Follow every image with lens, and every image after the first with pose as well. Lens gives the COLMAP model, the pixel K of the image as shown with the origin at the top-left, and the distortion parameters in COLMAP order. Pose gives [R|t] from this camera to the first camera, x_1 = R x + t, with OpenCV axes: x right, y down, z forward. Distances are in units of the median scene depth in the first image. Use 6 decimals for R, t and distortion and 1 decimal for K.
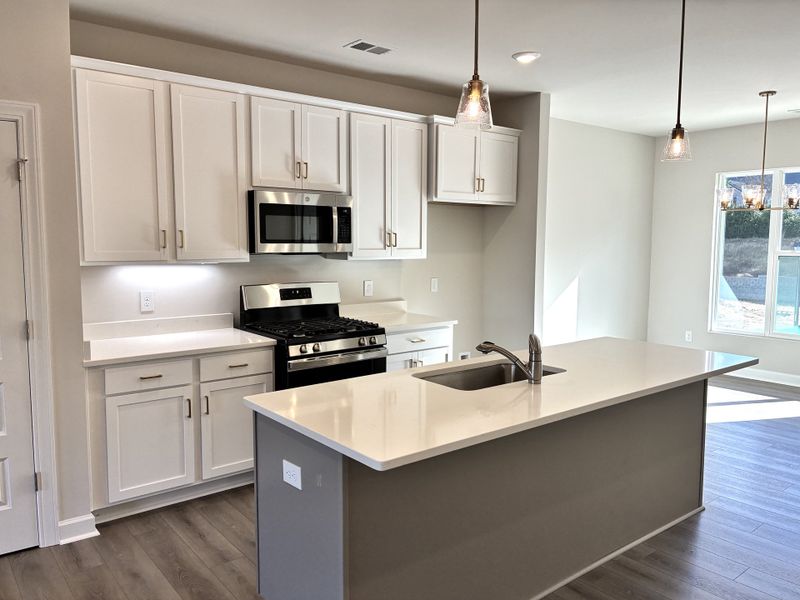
lens RADIAL K [[600.8, 0, 396.2], [0, 600.8, 300.0], [0, 0, 1]] dist [0.051711, -0.060580]
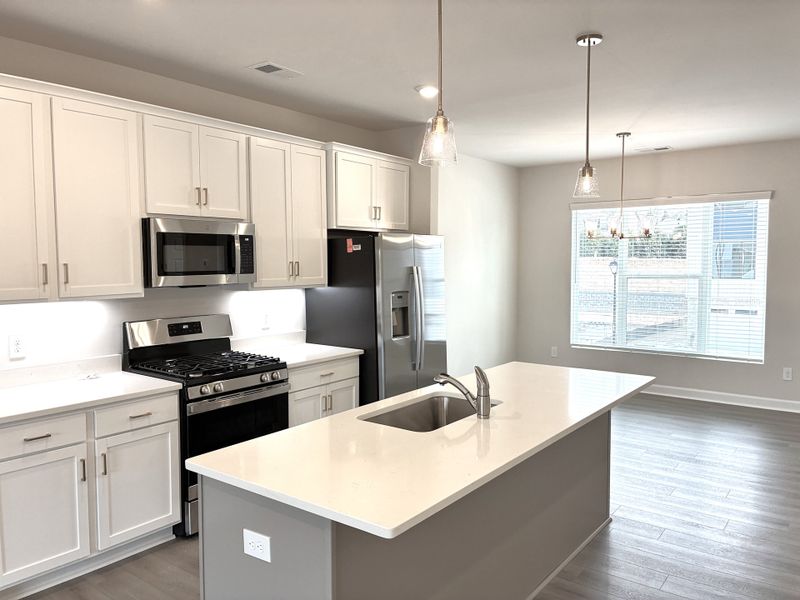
lens RADIAL K [[600.8, 0, 394.7], [0, 600.8, 299.6], [0, 0, 1]] dist [0.051711, -0.060580]
pose [[0.969606, -0.022609, 0.243624, -0.101113], [0.030064, 0.999185, -0.026925, -0.023944], [-0.242817, 0.033431, 0.969496, 0.038272]]
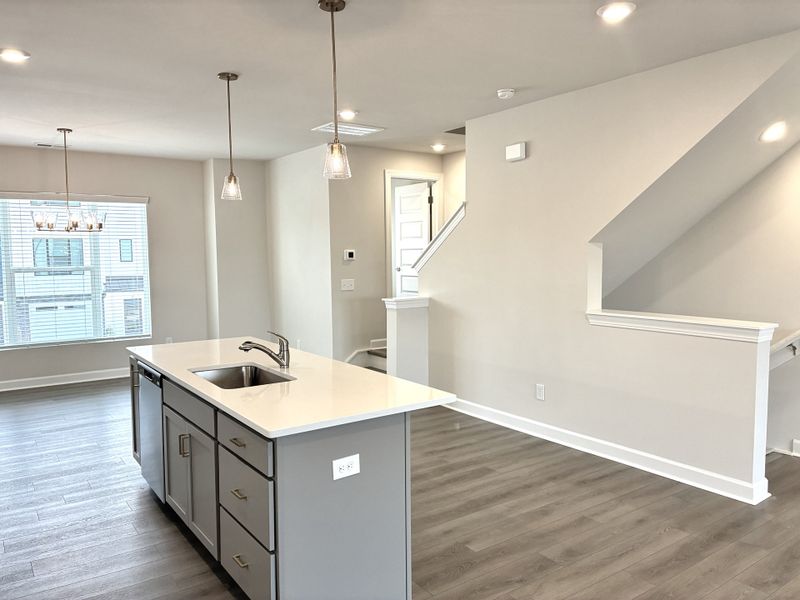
lens RADIAL K [[600.8, 0, 402.9], [0, 600.8, 293.7], [0, 0, 1]] dist [0.051711, -0.060580]
pose [[0.047205, -0.069690, 0.996451, -0.691859], [0.104982, 0.992385, 0.064433, -0.051846], [-0.993353, 0.101568, 0.054162, 0.436514]]
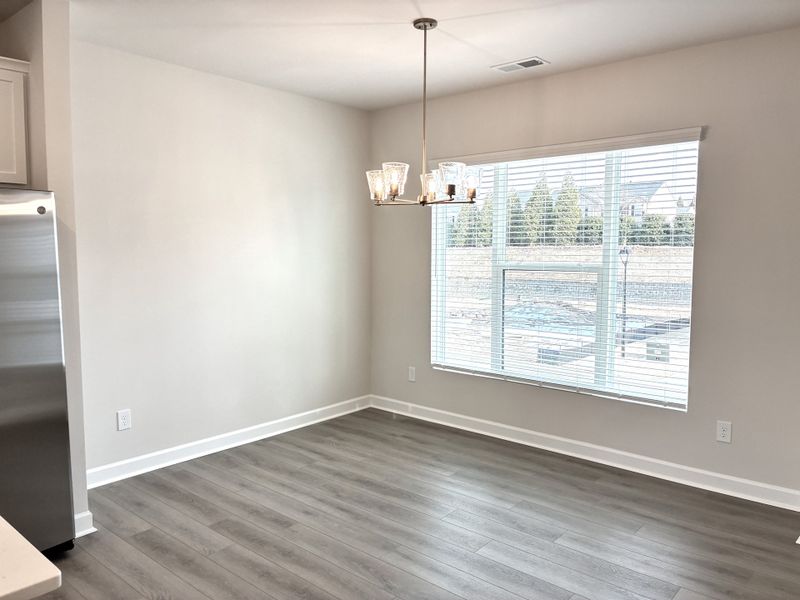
lens RADIAL K [[600.8, 0, 394.2], [0, 600.8, 299.1], [0, 0, 1]] dist [0.051711, -0.060580]
pose [[0.983080, -0.016600, 0.182425, 0.599081], [0.018603, 0.999784, -0.009278, -0.051276], [-0.182232, 0.012515, 0.983176, 0.487050]]
